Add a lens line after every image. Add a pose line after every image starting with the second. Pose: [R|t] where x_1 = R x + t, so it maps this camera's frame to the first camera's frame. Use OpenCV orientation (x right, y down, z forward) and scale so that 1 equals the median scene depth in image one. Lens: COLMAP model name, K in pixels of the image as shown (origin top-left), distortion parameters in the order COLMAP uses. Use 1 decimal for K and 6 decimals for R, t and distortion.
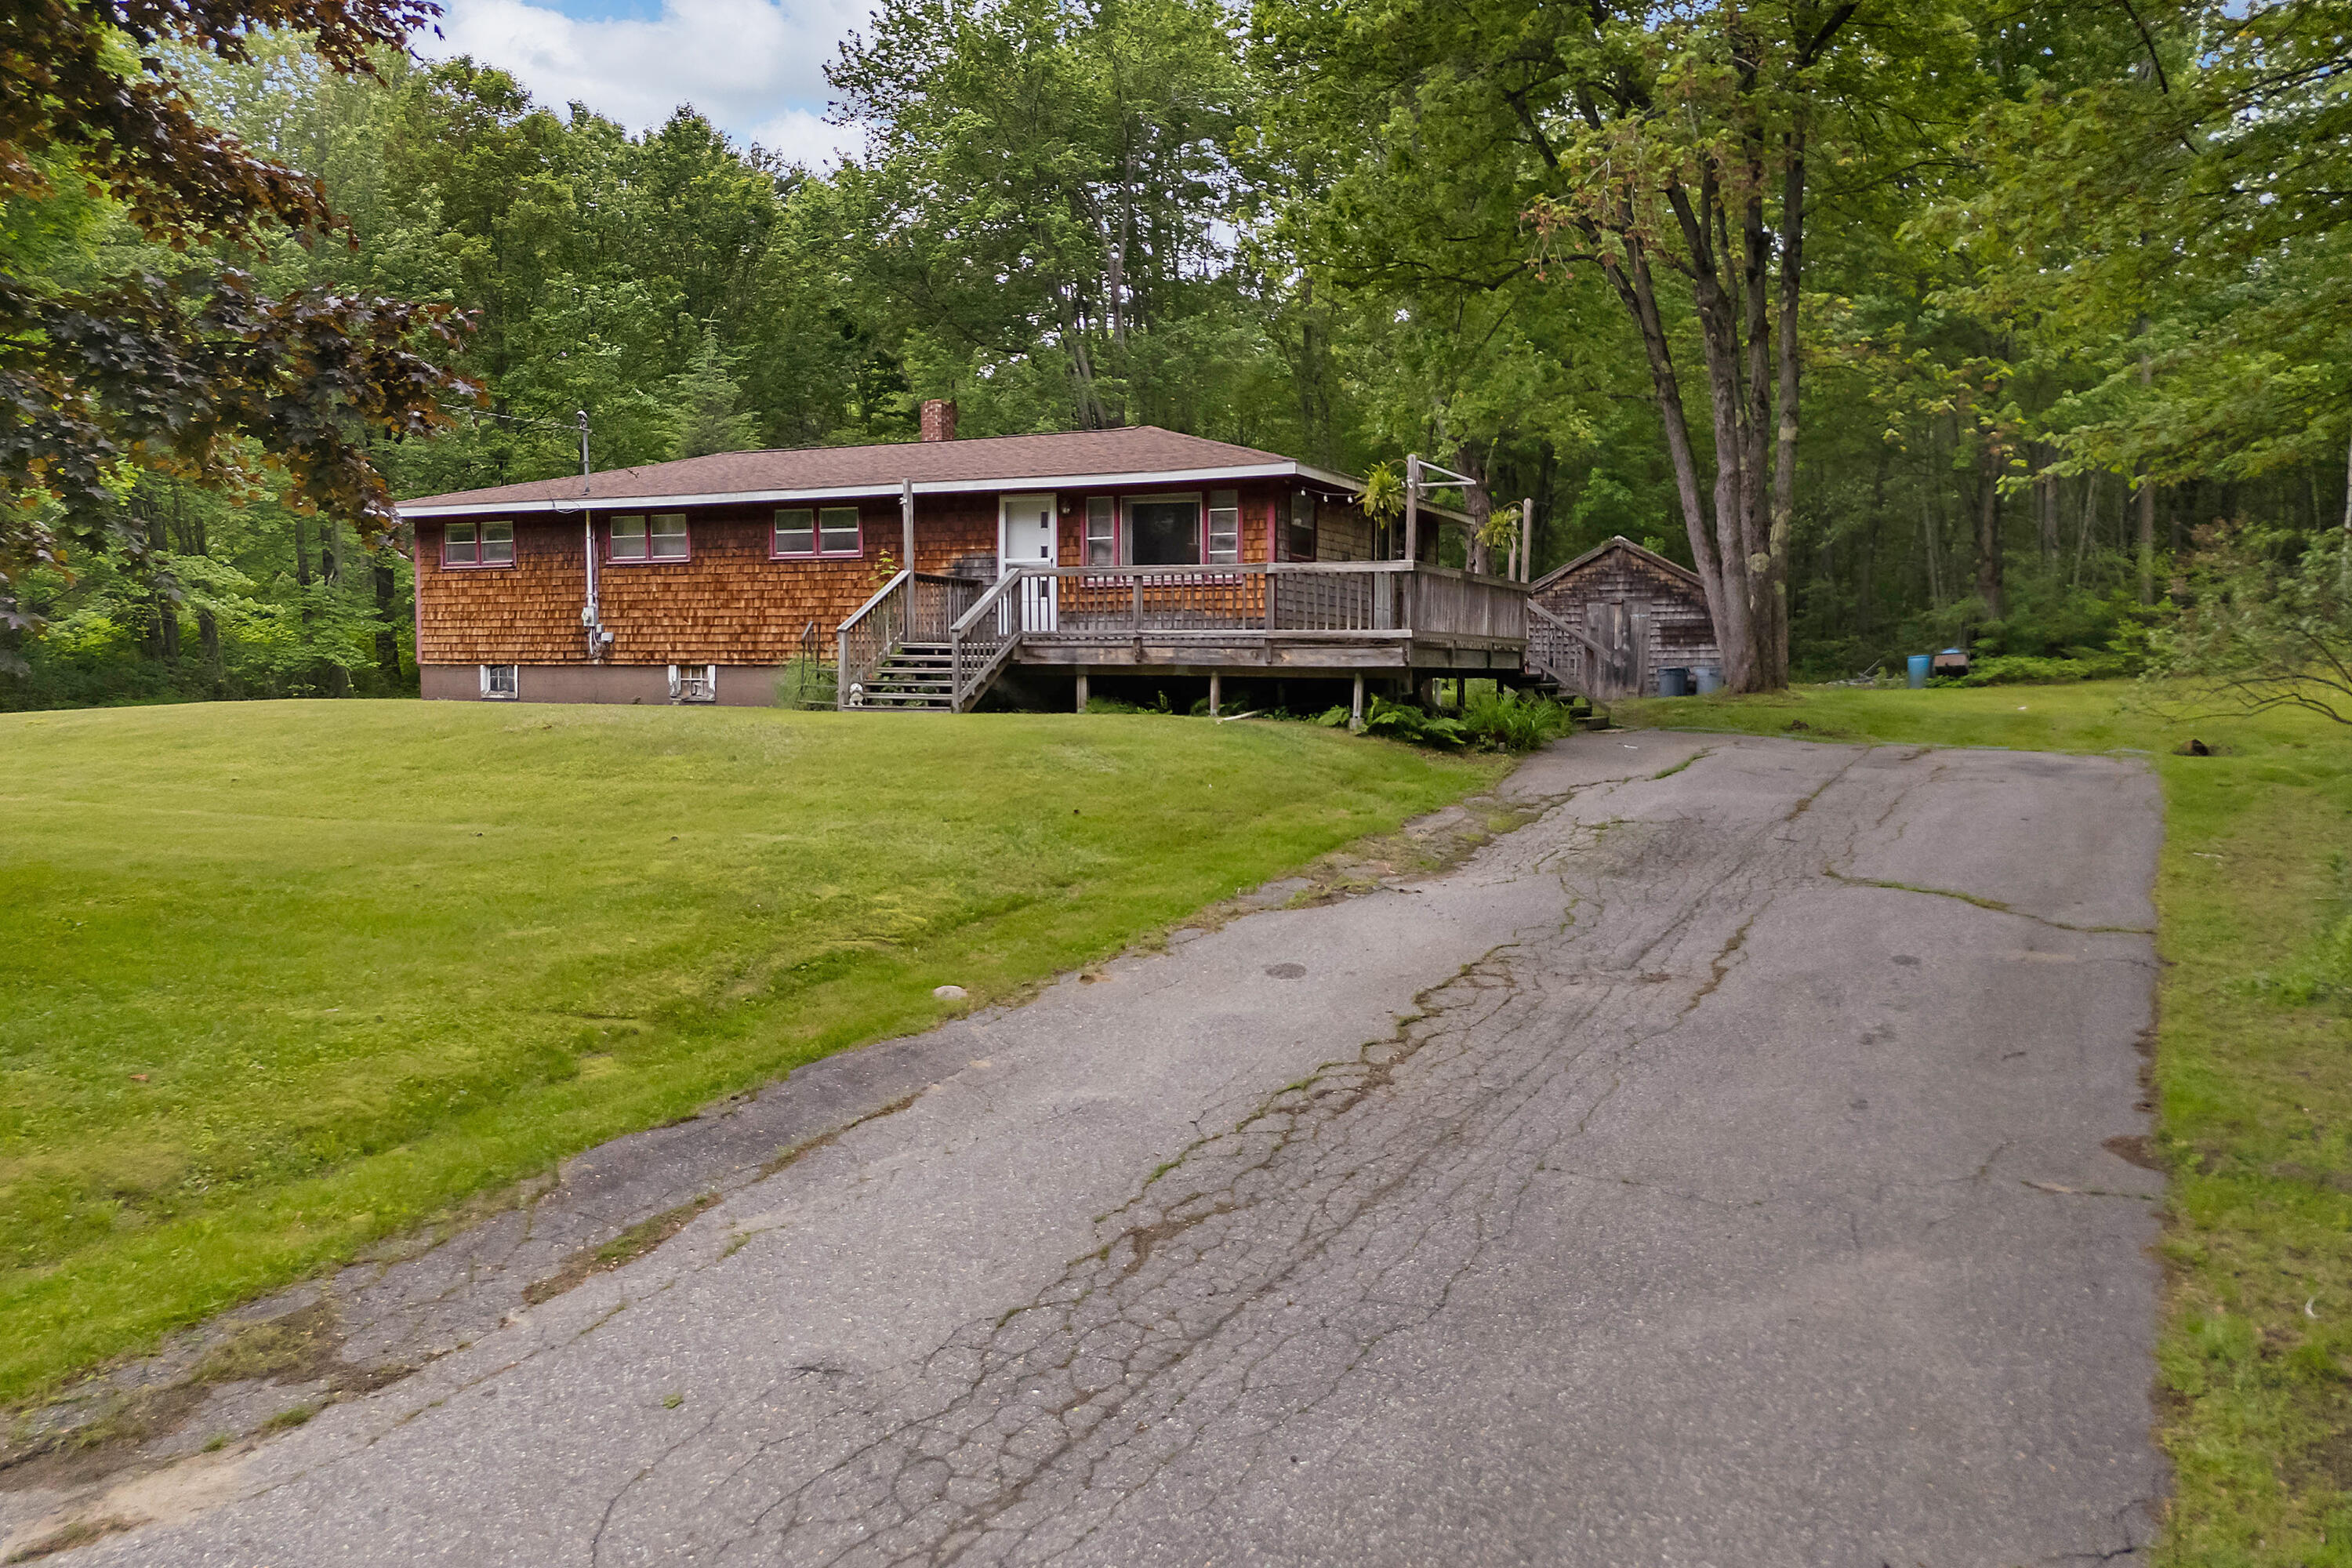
lens RADIAL K [[1729.1, 0, 1176.0], [0, 1729.1, 784.0], [0, 0, 1]] dist [0.119162, -0.081011]
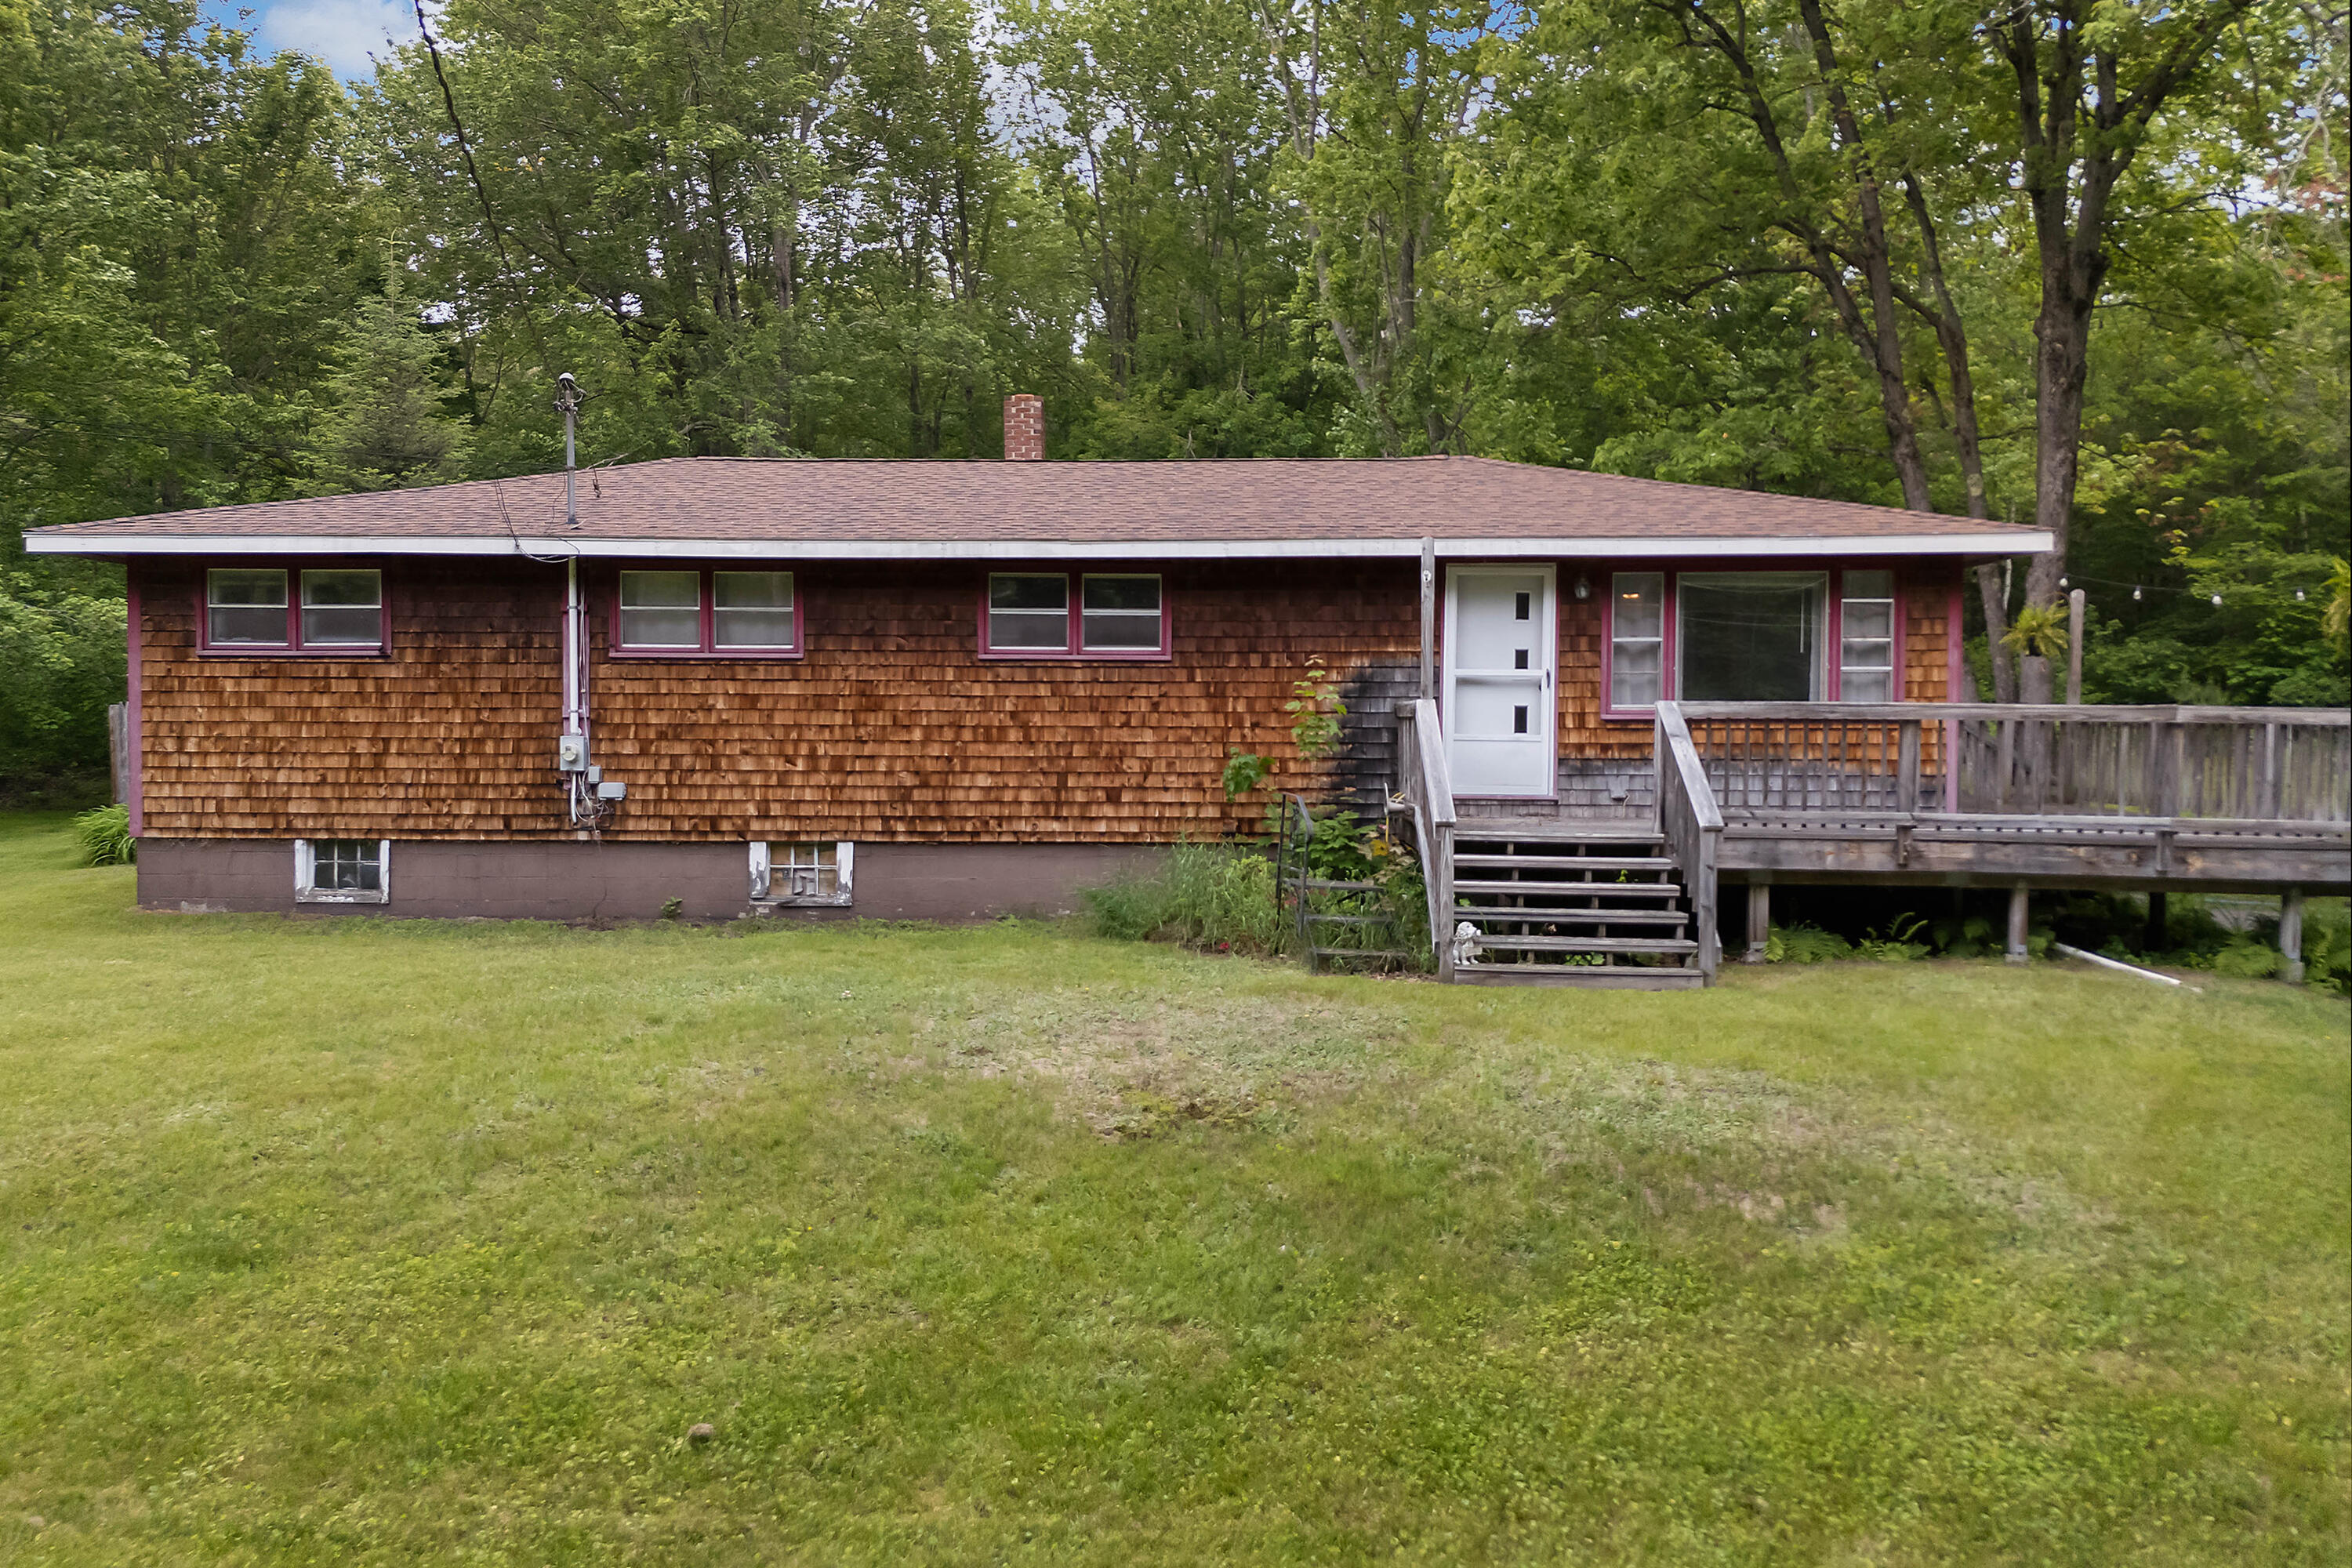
lens RADIAL K [[1729.1, 0, 1176.0], [0, 1729.1, 784.0], [0, 0, 1]] dist [0.119162, -0.081011]
pose [[0.923913, -0.015226, 0.382301, -0.381293], [0.021094, 0.999715, -0.011161, -0.078304], [-0.382022, 0.018376, 0.923971, 0.442999]]
